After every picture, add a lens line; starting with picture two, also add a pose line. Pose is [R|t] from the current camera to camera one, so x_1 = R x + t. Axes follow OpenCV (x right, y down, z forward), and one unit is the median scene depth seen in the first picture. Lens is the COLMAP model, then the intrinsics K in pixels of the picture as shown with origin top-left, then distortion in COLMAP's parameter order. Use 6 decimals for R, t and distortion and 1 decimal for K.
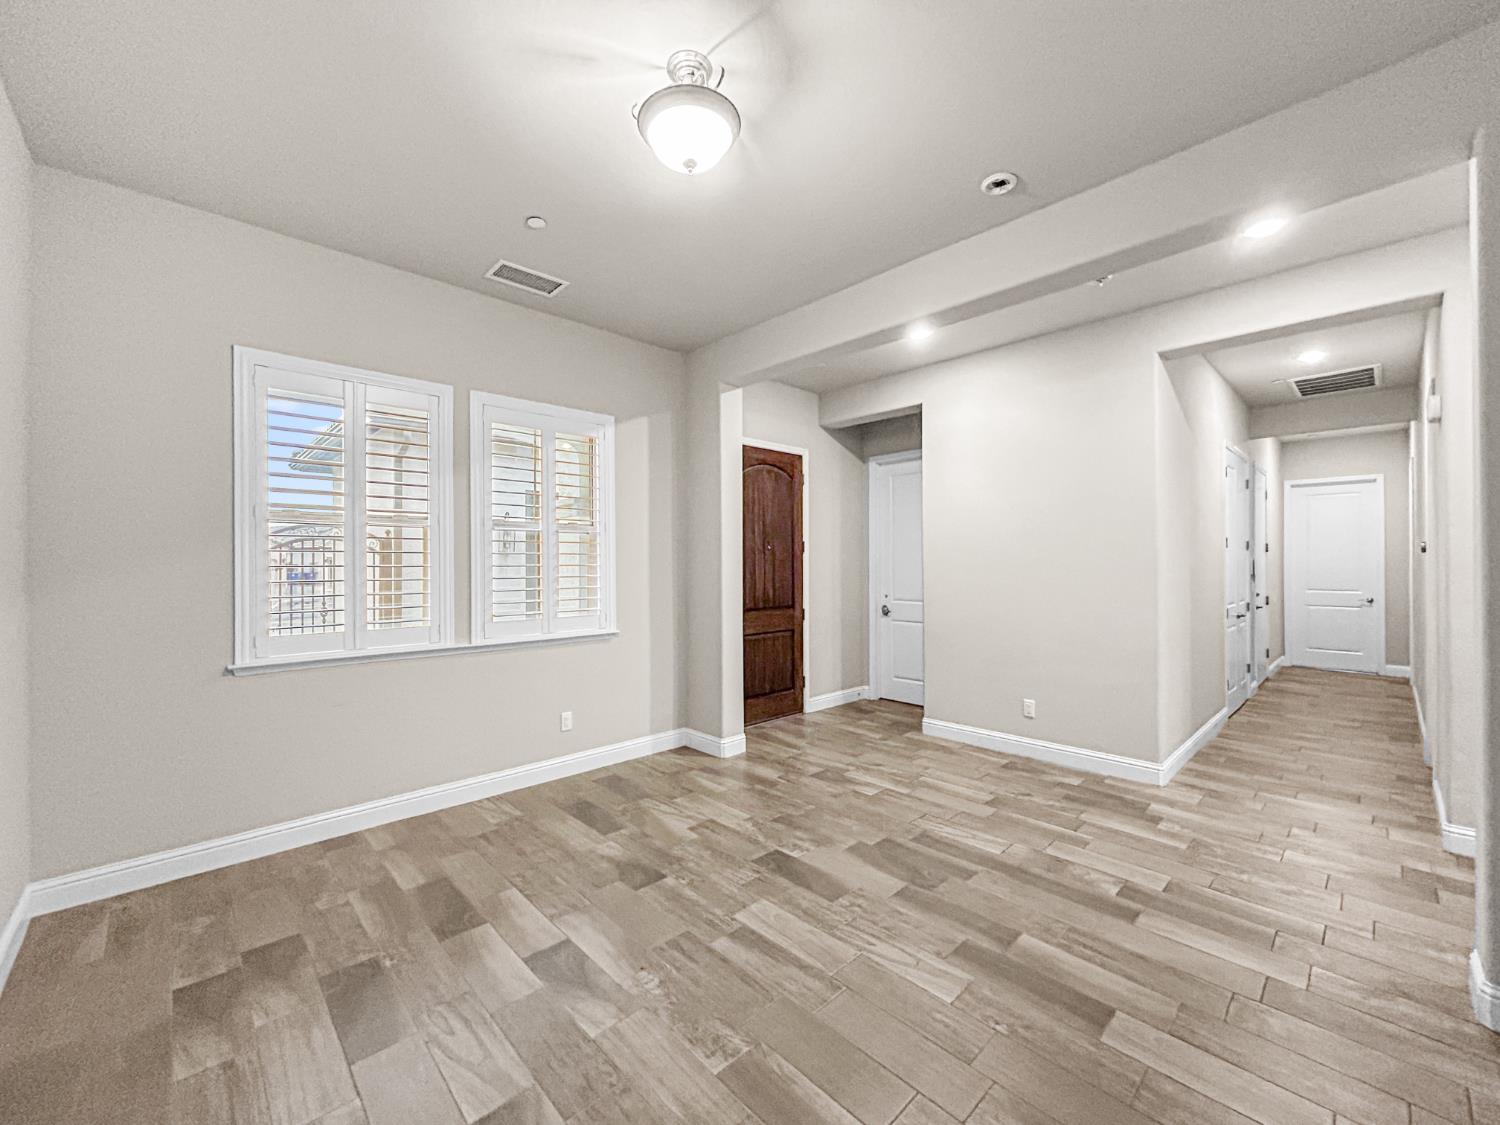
lens RADIAL K [[609.5, 0, 751.0], [0, 609.5, 564.0], [0, 0, 1]] dist [-0.003597, 0.001232]
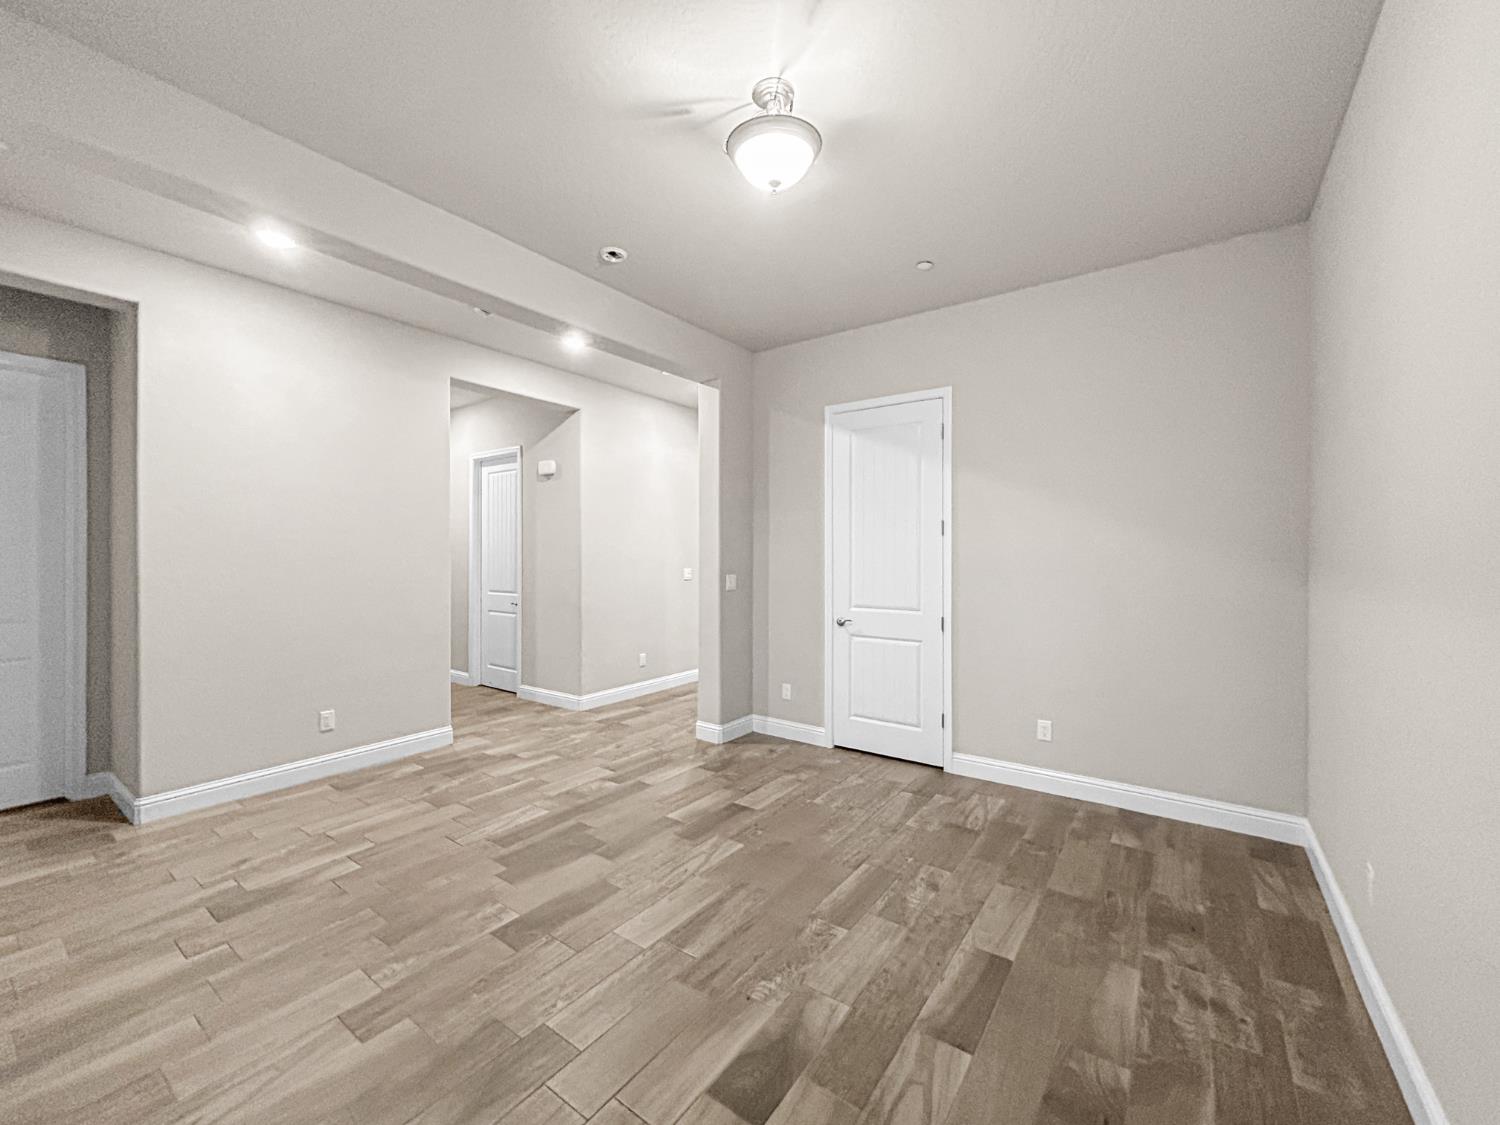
lens RADIAL K [[609.5, 0, 750.1], [0, 609.5, 557.7], [0, 0, 1]] dist [-0.003597, 0.001232]
pose [[-0.187721, -0.001399, 0.982221, -0.715894], [-0.000244, 0.999999, 0.001377, 0.000476], [-0.982222, 0.000019, -0.187721, 0.776516]]
